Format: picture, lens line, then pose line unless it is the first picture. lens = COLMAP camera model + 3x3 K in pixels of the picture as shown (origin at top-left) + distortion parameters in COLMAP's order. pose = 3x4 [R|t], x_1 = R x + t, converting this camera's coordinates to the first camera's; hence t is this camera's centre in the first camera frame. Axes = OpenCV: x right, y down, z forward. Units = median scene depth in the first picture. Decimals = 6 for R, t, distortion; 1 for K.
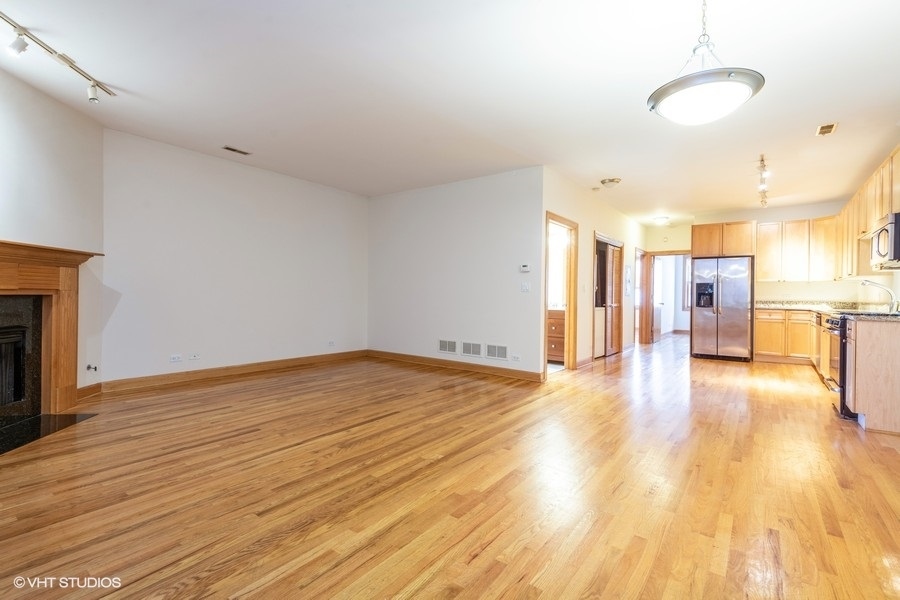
lens RADIAL K [[402.4, 0, 452.2], [0, 402.4, 294.0], [0, 0, 1]] dist [0.004871, 0.000086]
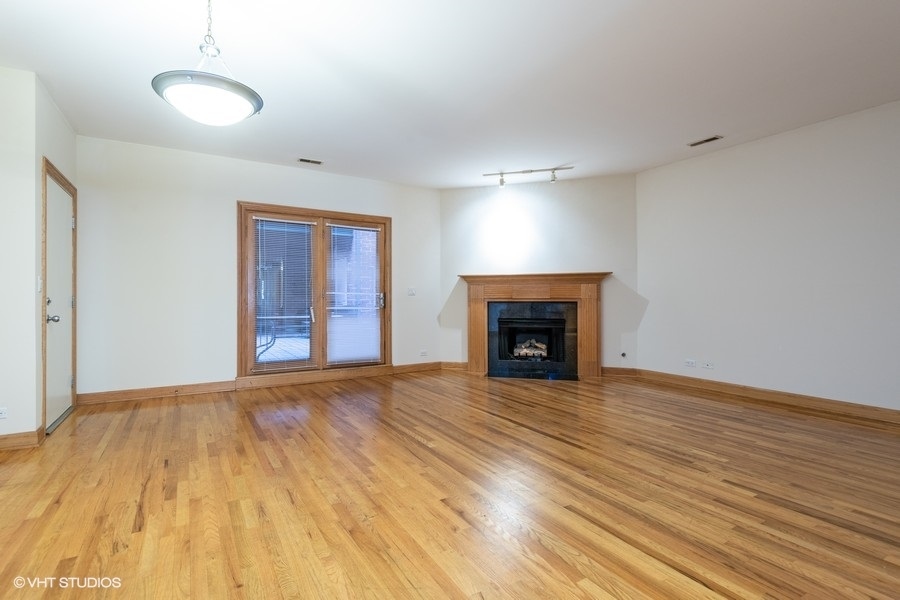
lens RADIAL K [[402.4, 0, 424.8], [0, 402.4, 298.0], [0, 0, 1]] dist [0.004871, 0.000086]
pose [[-0.373941, -0.010502, -0.927393, 0.526194], [-0.003828, 0.999945, -0.009780, 0.004098], [0.927445, -0.000108, -0.373960, 0.732887]]
